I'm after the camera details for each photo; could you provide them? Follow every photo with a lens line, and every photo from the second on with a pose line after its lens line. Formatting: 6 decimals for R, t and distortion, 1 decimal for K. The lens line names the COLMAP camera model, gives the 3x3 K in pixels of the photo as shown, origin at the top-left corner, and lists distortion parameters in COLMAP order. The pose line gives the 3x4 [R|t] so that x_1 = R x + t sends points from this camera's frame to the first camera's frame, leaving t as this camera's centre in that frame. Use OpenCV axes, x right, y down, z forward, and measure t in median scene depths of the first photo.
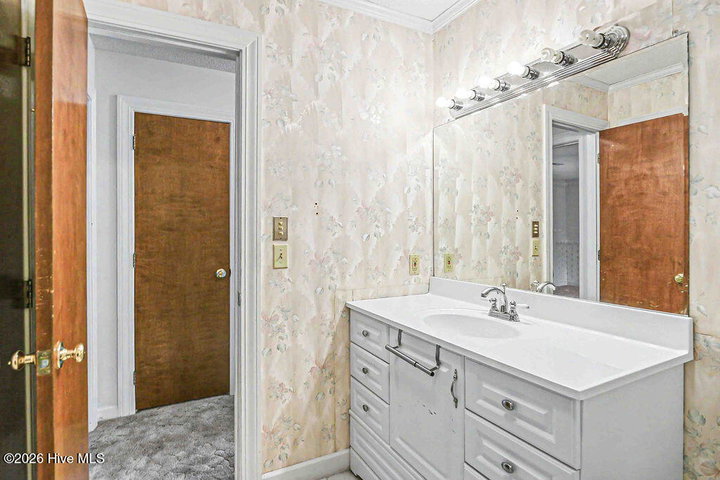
lens RADIAL K [[334.5, 0, 360.0], [0, 334.5, 240.0], [0, 0, 1]] dist [-0.013958, -0.000336]
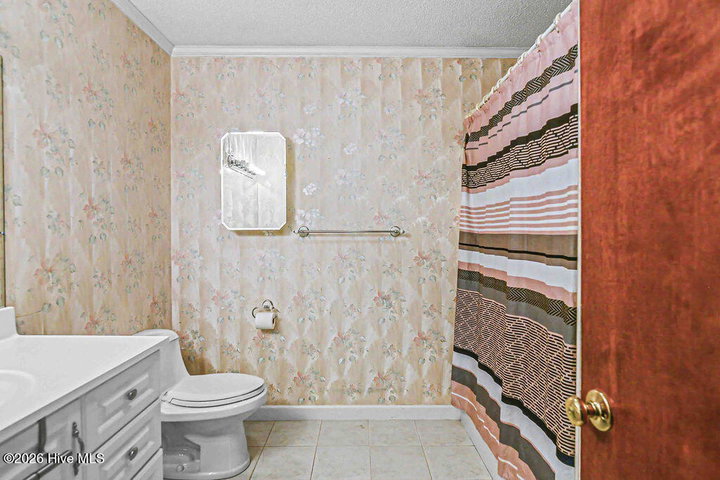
lens RADIAL K [[373.3, 0, 360.0], [0, 373.3, 240.0], [0, 0, 1]] dist [-0.019529, -0.000012]
pose [[-0.867075, -0.009453, 0.498088, -0.594898], [0.010627, 0.999241, 0.037464, -0.030919], [-0.498064, 0.037777, -0.866317, 1.256828]]
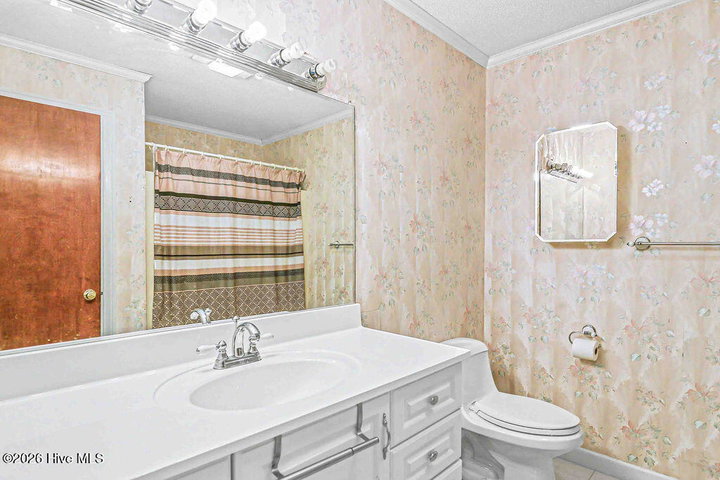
lens RADIAL K [[381.7, 0, 375.6], [0, 381.7, 255.4], [0, 0, 1]] dist [-0.015576, 0.000095]
pose [[-0.267860, -0.028354, 0.963040, -0.553218], [0.020158, 0.999183, 0.035025, -0.033001], [-0.963247, 0.028795, -0.267070, 1.158006]]
